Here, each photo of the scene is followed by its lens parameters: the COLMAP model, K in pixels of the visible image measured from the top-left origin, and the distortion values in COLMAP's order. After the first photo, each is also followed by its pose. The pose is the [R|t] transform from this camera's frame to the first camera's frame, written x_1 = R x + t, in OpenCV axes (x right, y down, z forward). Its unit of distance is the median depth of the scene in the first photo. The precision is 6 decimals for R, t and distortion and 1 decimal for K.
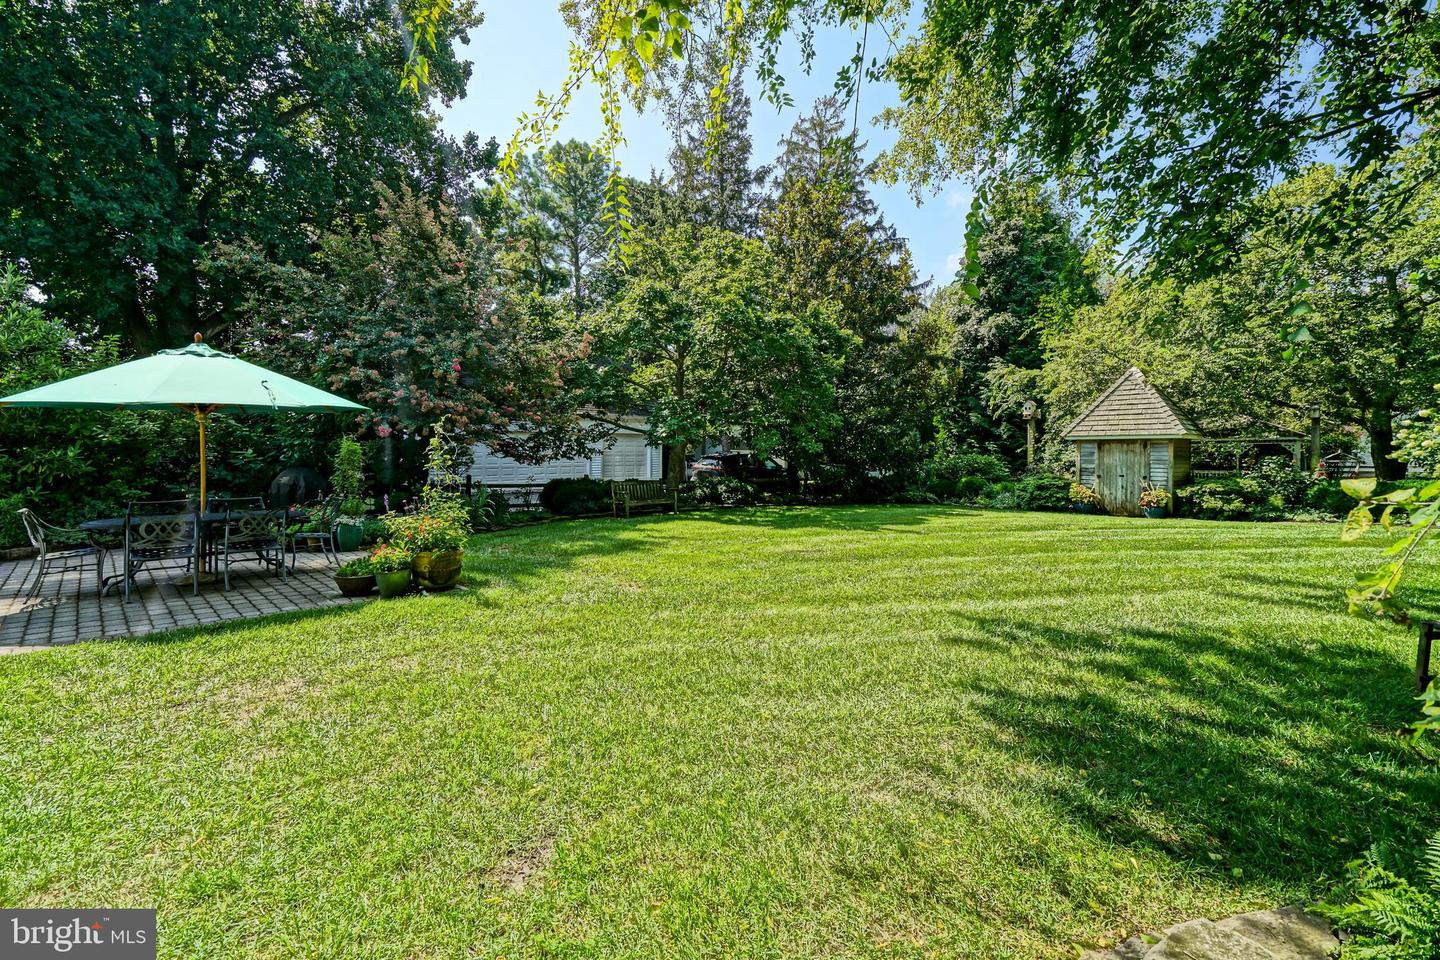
lens RADIAL K [[651.2, 0, 685.3], [0, 651.2, 467.0], [0, 0, 1]] dist [0.043185, -0.002748]
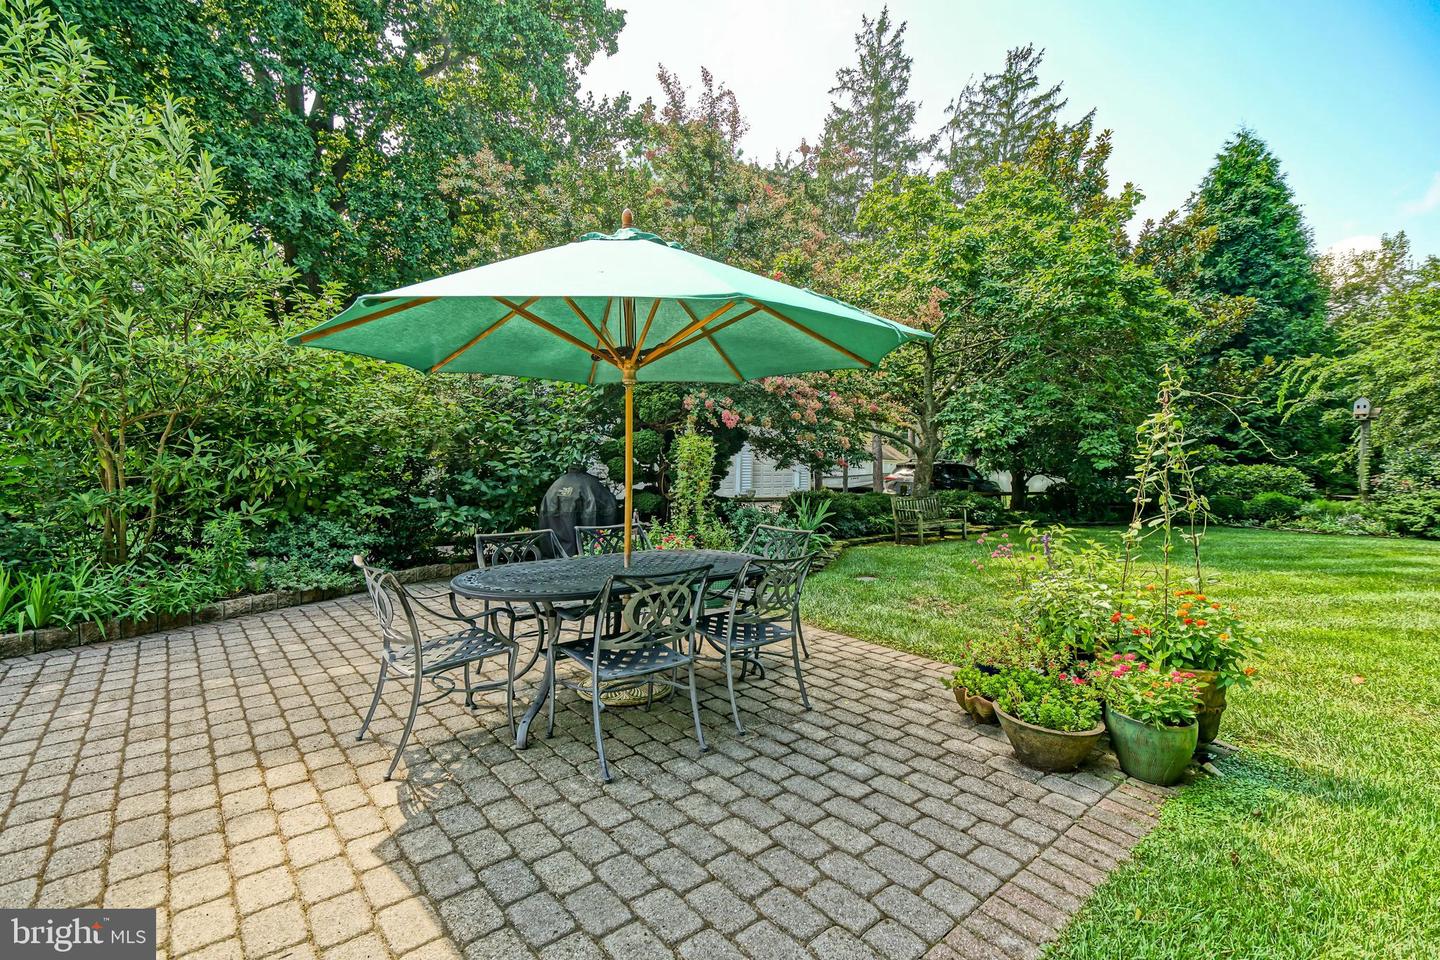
lens RADIAL K [[651.2, 0, 695.4], [0, 651.2, 476.6], [0, 0, 1]] dist [0.043185, -0.002748]
pose [[0.999324, 0.002401, -0.036681, -0.172696], [-0.002788, 0.999941, -0.010507, 0.003130], [0.036653, 0.010602, 0.999272, 0.129126]]
